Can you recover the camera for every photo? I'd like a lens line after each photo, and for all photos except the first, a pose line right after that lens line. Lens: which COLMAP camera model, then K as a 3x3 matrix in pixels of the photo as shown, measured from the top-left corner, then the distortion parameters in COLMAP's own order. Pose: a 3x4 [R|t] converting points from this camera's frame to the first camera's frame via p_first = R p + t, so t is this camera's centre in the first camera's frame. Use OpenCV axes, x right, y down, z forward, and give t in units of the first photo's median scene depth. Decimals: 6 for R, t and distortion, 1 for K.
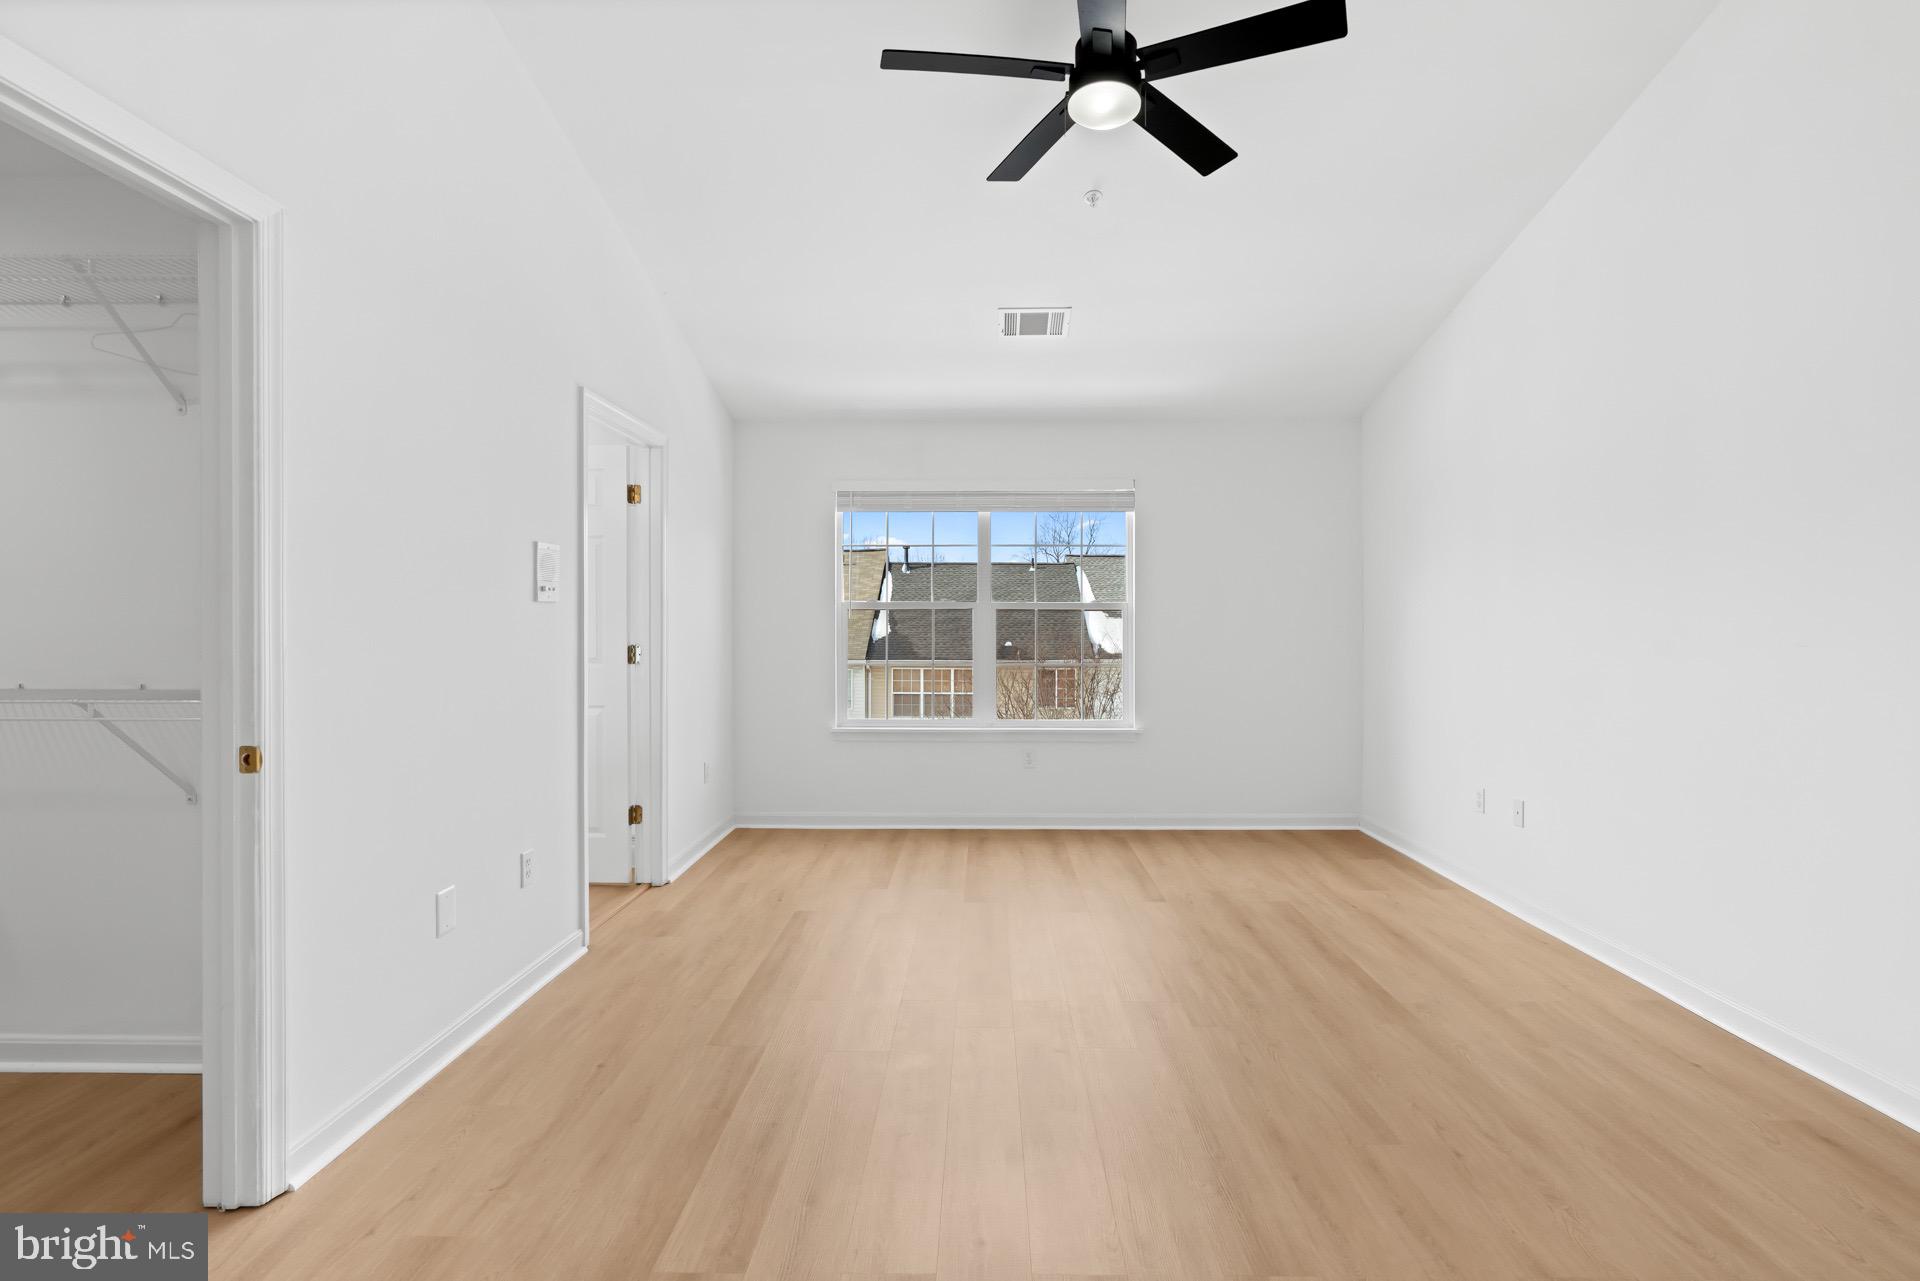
lens RADIAL K [[873.5, 0, 971.9], [0, 873.5, 631.5], [0, 0, 1]] dist [-0.010471, 0.000875]
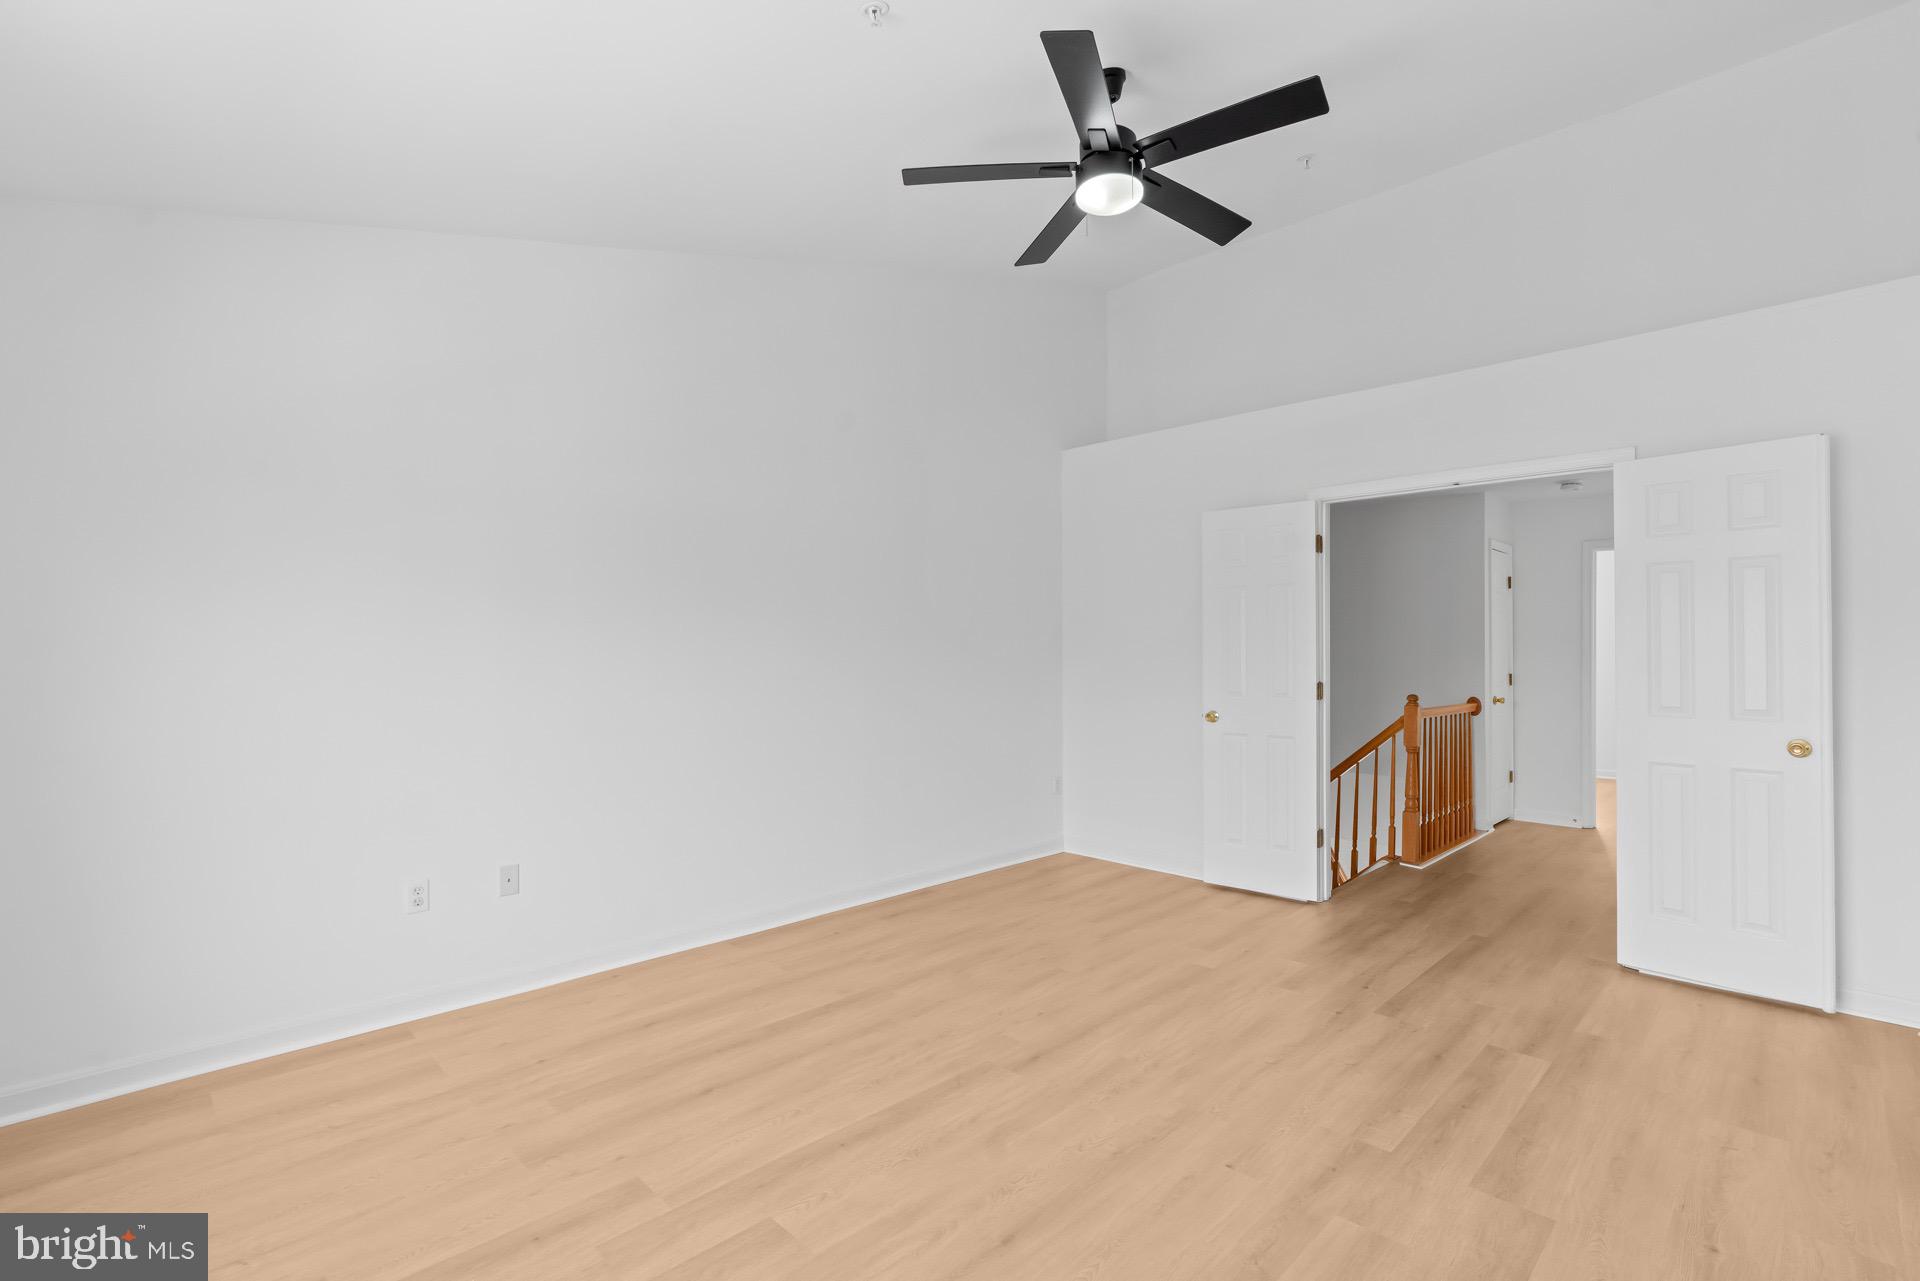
lens RADIAL K [[873.5, 0, 971.9], [0, 873.5, 631.5], [0, 0, 1]] dist [-0.010471, 0.000875]
pose [[-0.722759, 0.020052, 0.690809, -0.408518], [0.004781, 0.999700, -0.024016, -0.021373], [-0.691083, -0.014055, -0.722638, 1.663008]]
